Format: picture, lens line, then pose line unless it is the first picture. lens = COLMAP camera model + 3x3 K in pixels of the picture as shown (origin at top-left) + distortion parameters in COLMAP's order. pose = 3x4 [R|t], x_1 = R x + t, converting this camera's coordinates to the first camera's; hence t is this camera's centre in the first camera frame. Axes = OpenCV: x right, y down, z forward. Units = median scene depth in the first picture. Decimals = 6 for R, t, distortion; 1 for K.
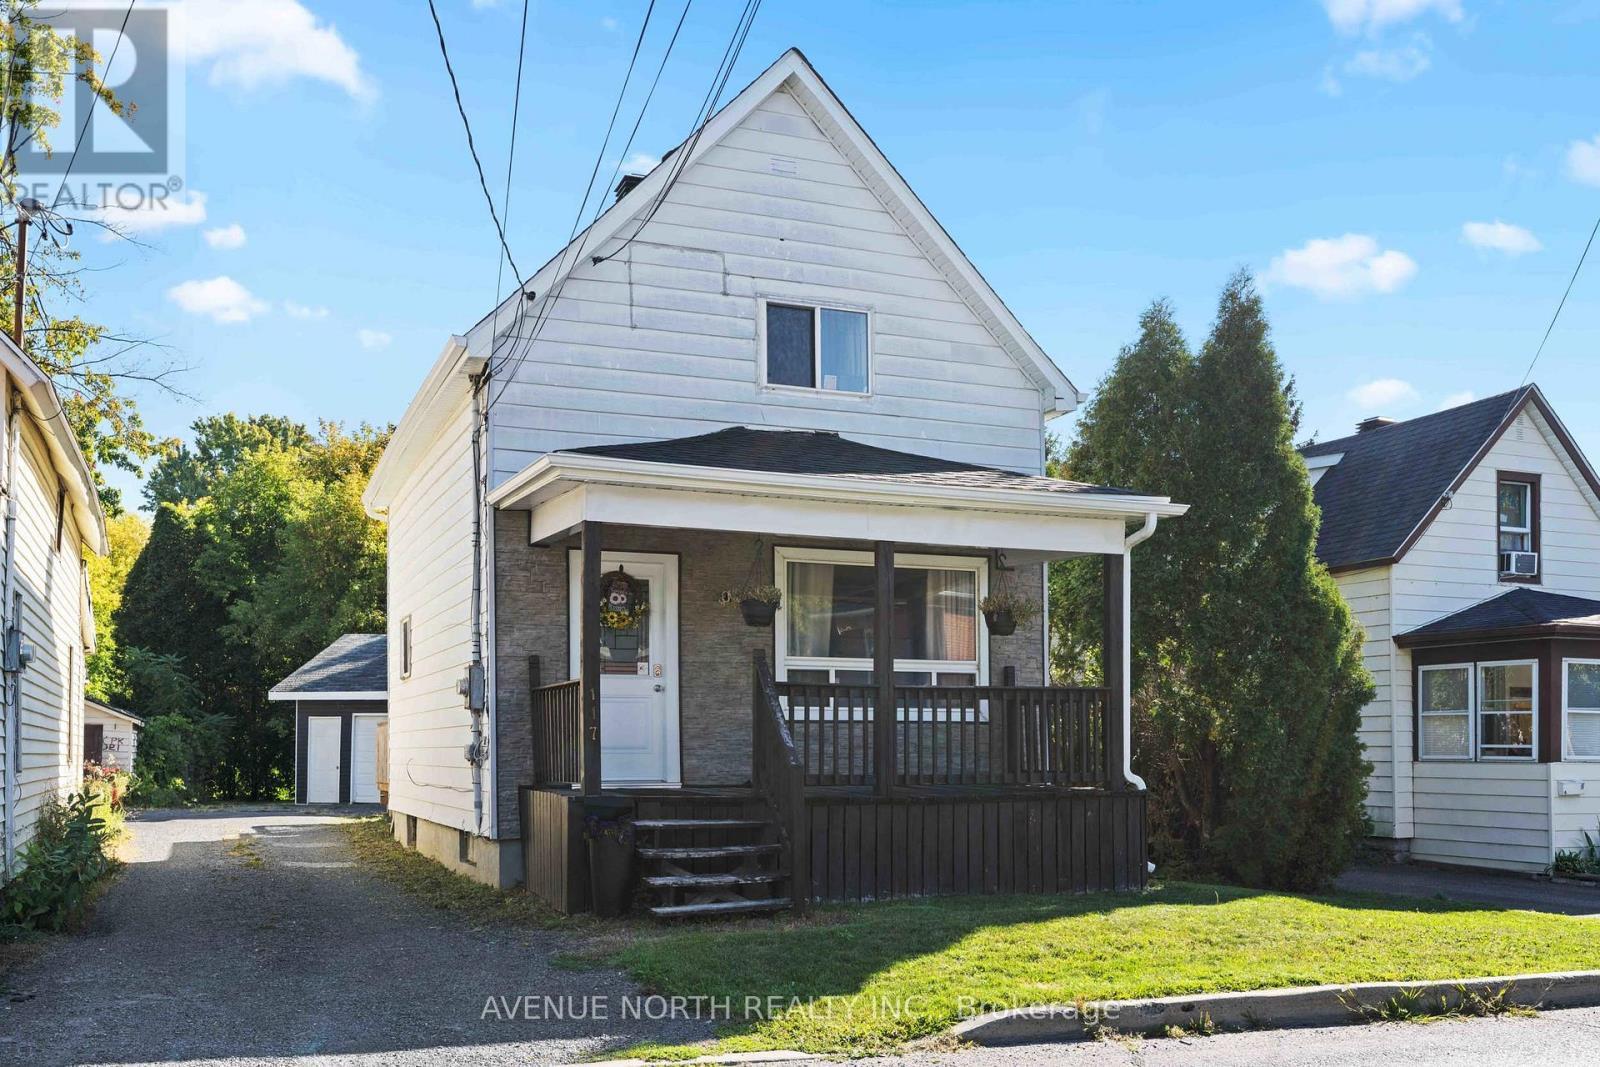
lens RADIAL K [[729.2, 0, 800.0], [0, 729.2, 627.1], [0, 0, 1]] dist [0.003738, -0.000272]
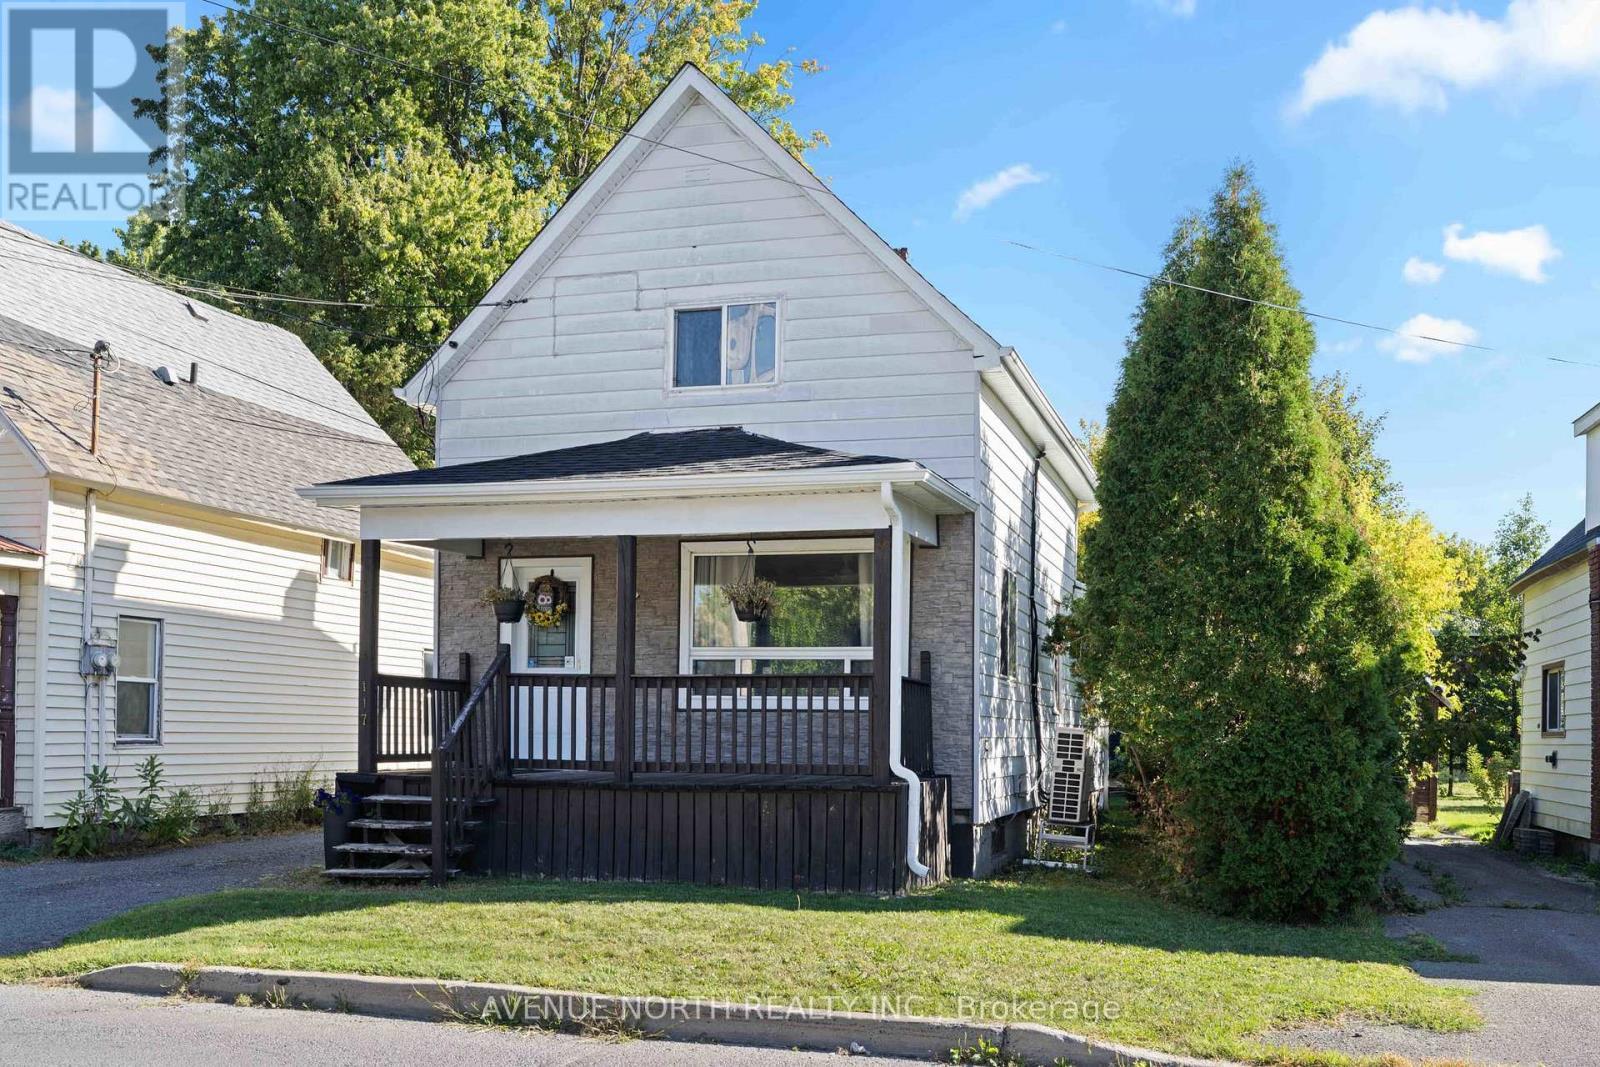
lens RADIAL K [[718.2, 0, 798.9], [0, 718.2, 620.9], [0, 0, 1]] dist [-0.002307, -0.000119]
pose [[0.946101, -0.039649, -0.321434, 0.444418], [0.040423, 0.999174, -0.004269, 0.012603], [0.321338, -0.008955, 0.946922, 0.078439]]
